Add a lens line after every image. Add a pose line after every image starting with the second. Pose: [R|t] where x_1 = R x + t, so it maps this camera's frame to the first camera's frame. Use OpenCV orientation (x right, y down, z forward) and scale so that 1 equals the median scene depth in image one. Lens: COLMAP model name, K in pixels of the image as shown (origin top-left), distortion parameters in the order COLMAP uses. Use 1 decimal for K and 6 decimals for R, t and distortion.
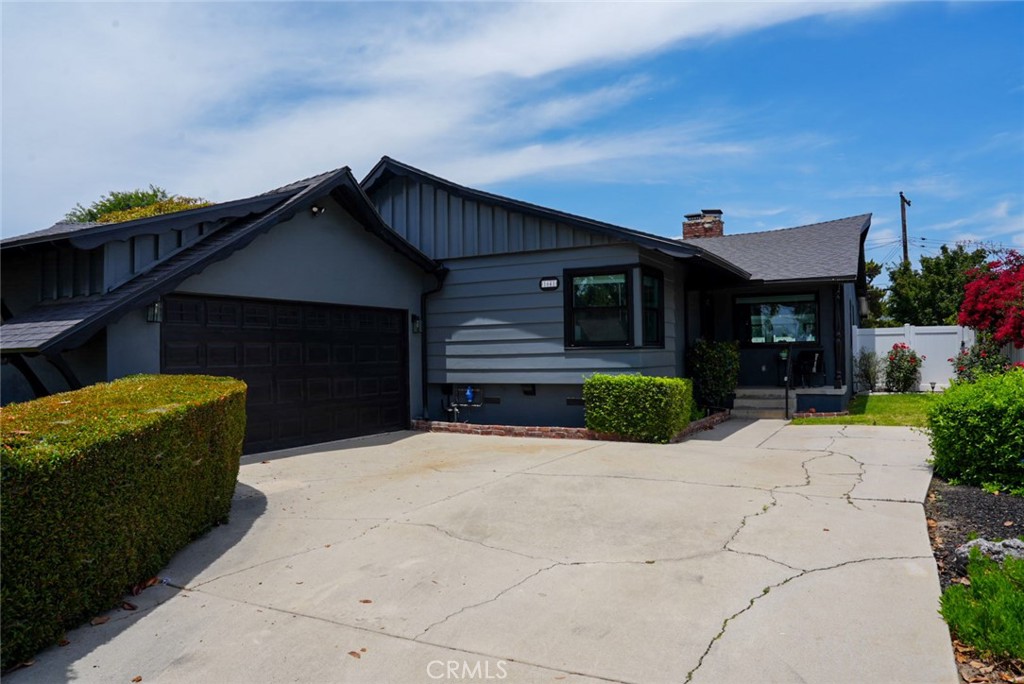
lens RADIAL K [[707.3, 0, 493.8], [0, 707.3, 349.5], [0, 0, 1]] dist [-0.109227, 0.079320]
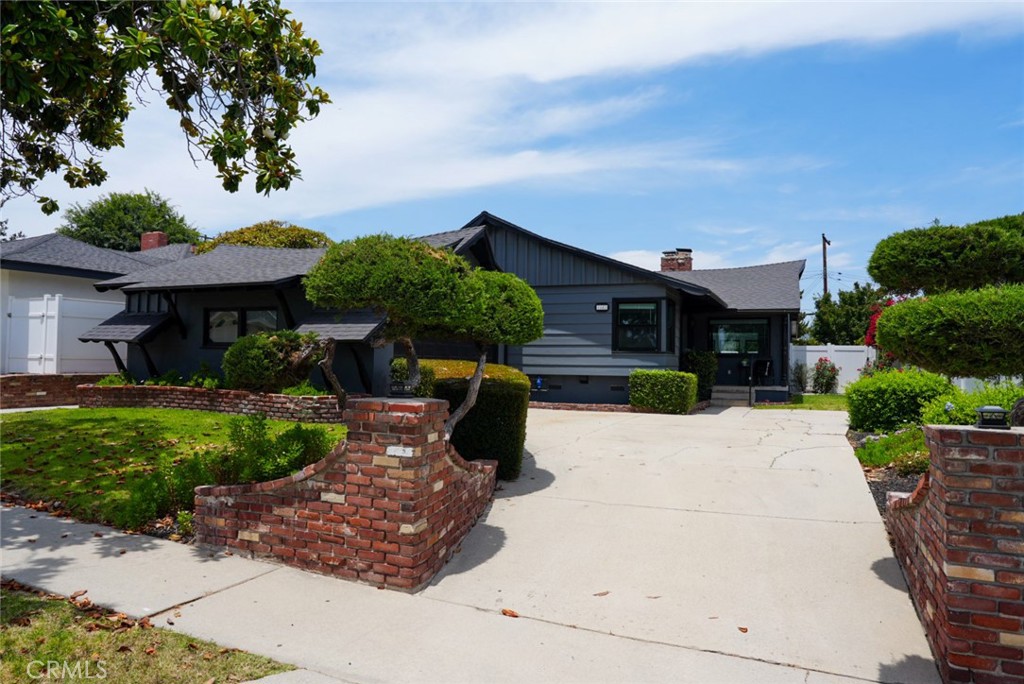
lens RADIAL K [[707.3, 0, 488.7], [0, 707.3, 356.4], [0, 0, 1]] dist [-0.109227, 0.079320]
pose [[0.994803, 0.030975, 0.096992, -0.297870], [-0.030852, 0.999520, -0.002771, 0.020024], [-0.097031, -0.000236, 0.995281, -0.440549]]
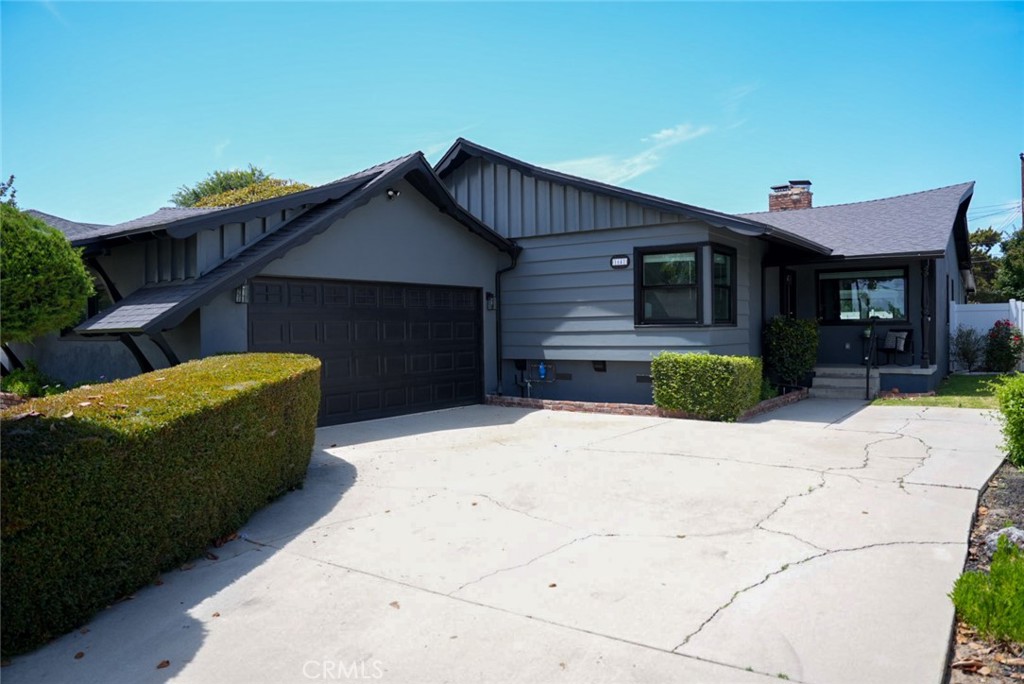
lens RADIAL K [[707.3, 0, 488.8], [0, 707.3, 355.1], [0, 0, 1]] dist [-0.109227, 0.079320]
pose [[0.991001, 0.007534, -0.133641, 0.028775], [-0.001232, 0.998886, 0.047176, -0.007111], [0.133847, -0.046587, 0.989906, -0.027274]]
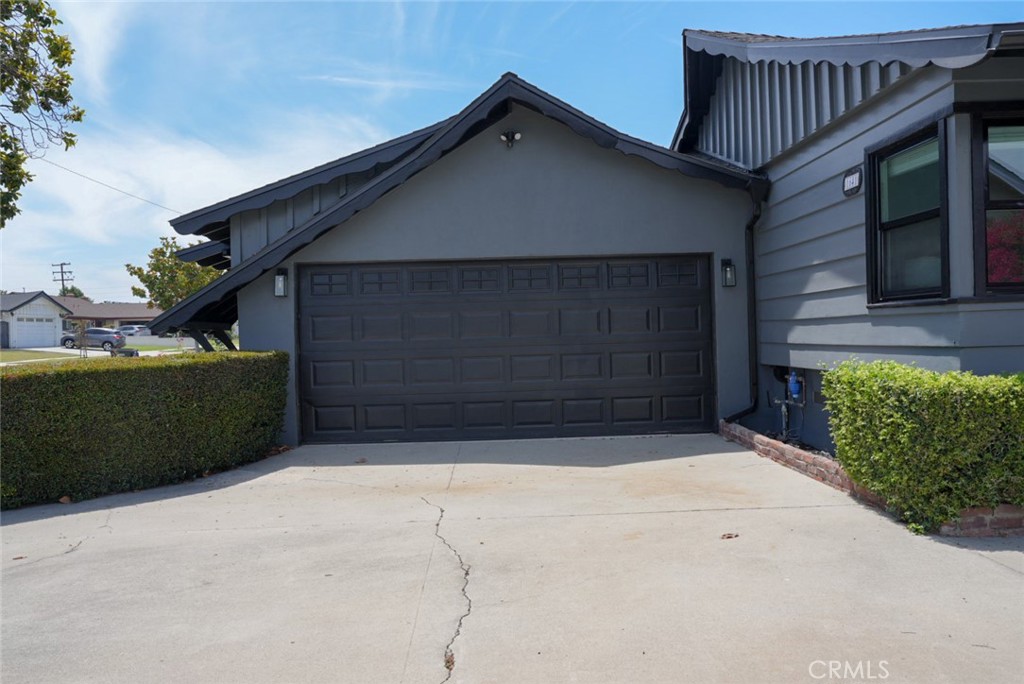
lens RADIAL K [[801.8, 0, 511.0], [0, 801.8, 344.5], [0, 0, 1]] dist [-0.006339, 0.000862]
pose [[0.514325, 0.014436, -0.857474, 0.462462], [0.026395, 0.999118, 0.032652, 0.000759], [0.857189, -0.039427, 0.513490, 0.483205]]
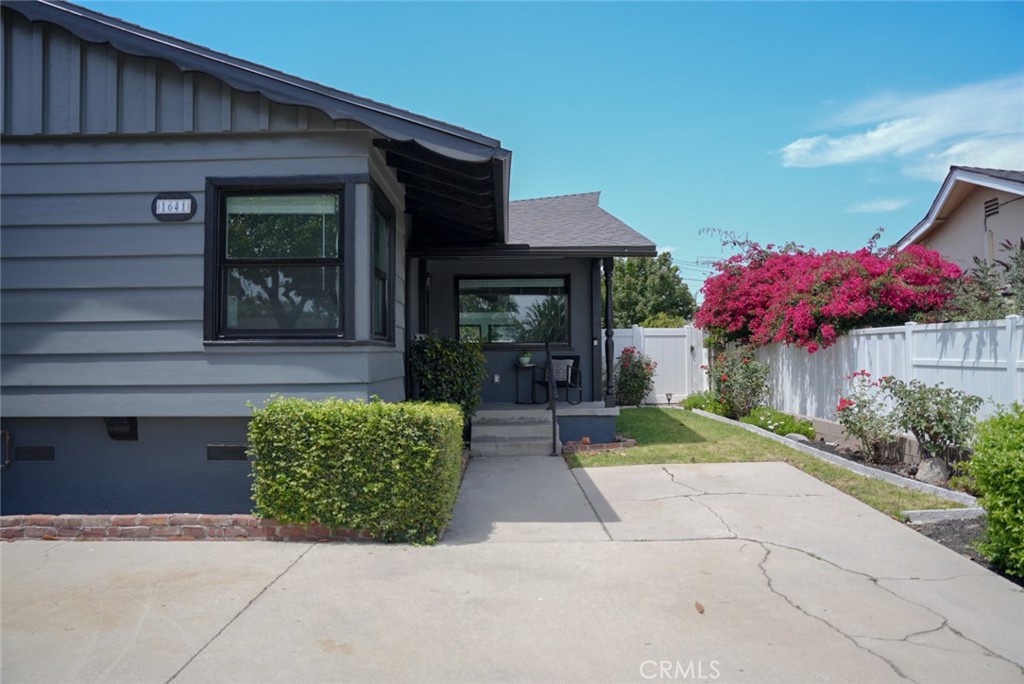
lens RADIAL K [[707.3, 0, 518.9], [0, 707.3, 340.2], [0, 0, 1]] dist [-0.109227, 0.079320]
pose [[0.858397, 0.020509, 0.512575, 0.042324], [-0.010232, 0.999686, -0.022864, 0.005519], [-0.512883, 0.014382, 0.858338, 0.487920]]
